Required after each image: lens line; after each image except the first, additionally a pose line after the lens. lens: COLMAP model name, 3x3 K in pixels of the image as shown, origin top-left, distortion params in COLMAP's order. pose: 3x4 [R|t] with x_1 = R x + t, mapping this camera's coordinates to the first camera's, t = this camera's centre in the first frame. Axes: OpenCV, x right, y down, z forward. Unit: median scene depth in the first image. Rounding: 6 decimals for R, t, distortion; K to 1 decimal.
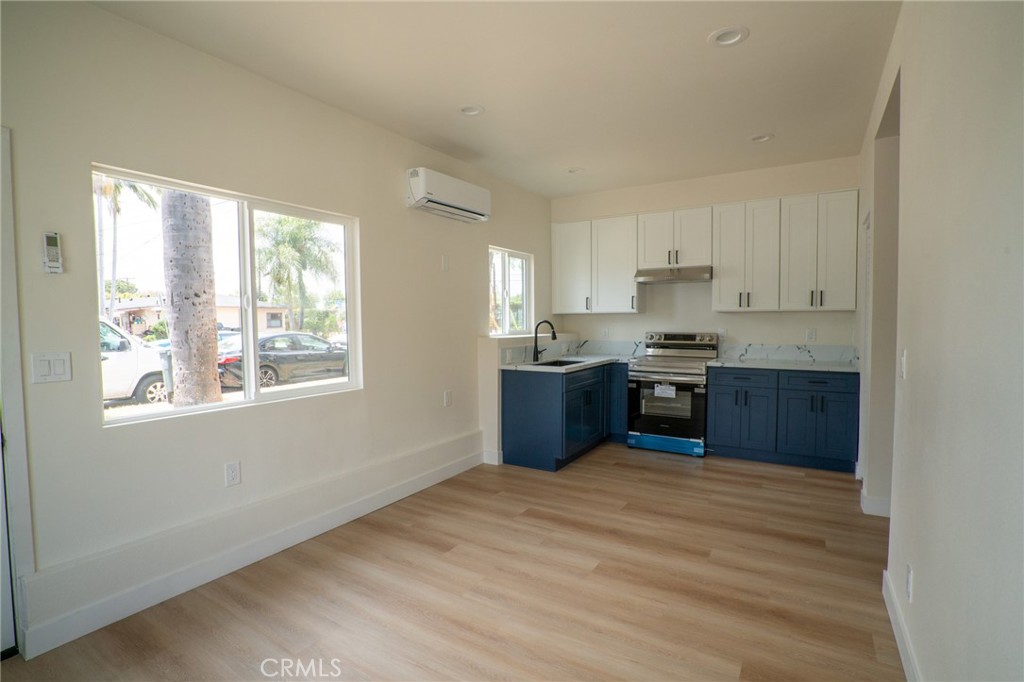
lens RADIAL K [[504.5, 0, 511.6], [0, 504.5, 323.6], [0, 0, 1]] dist [-0.075055, 0.000188]
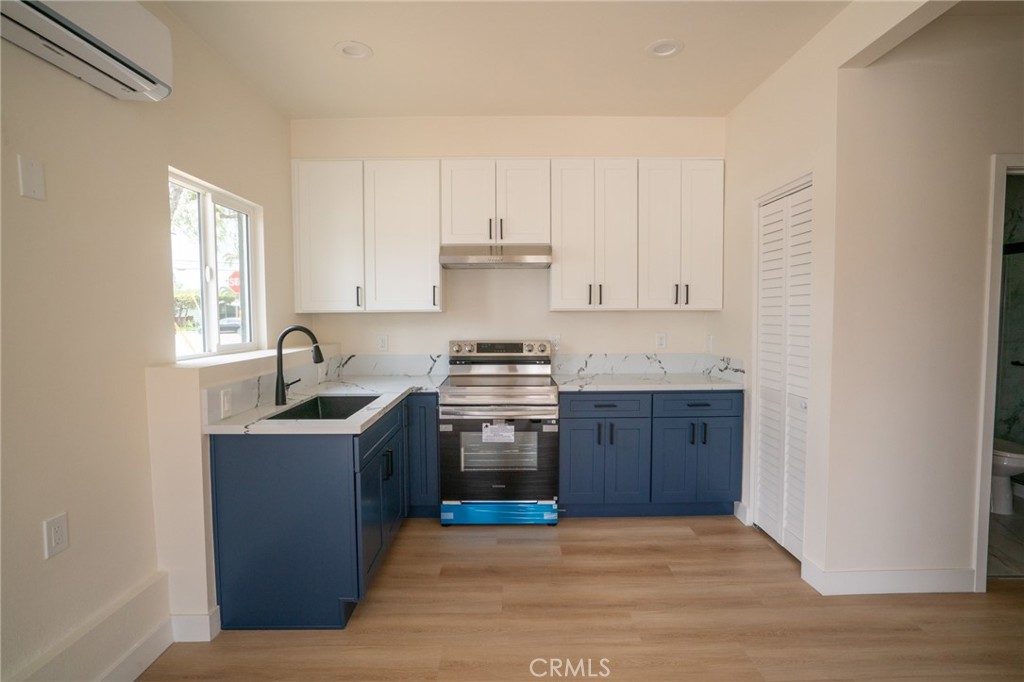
lens RADIAL K [[502.8, 0, 512.0], [0, 502.8, 341.0], [0, 0, 1]] dist [-0.068055, 0.028161]
pose [[0.842055, -0.026235, 0.538753, -0.024909], [0.005835, 0.999201, 0.039536, -0.009643], [-0.539359, -0.030148, 0.841536, 0.444988]]
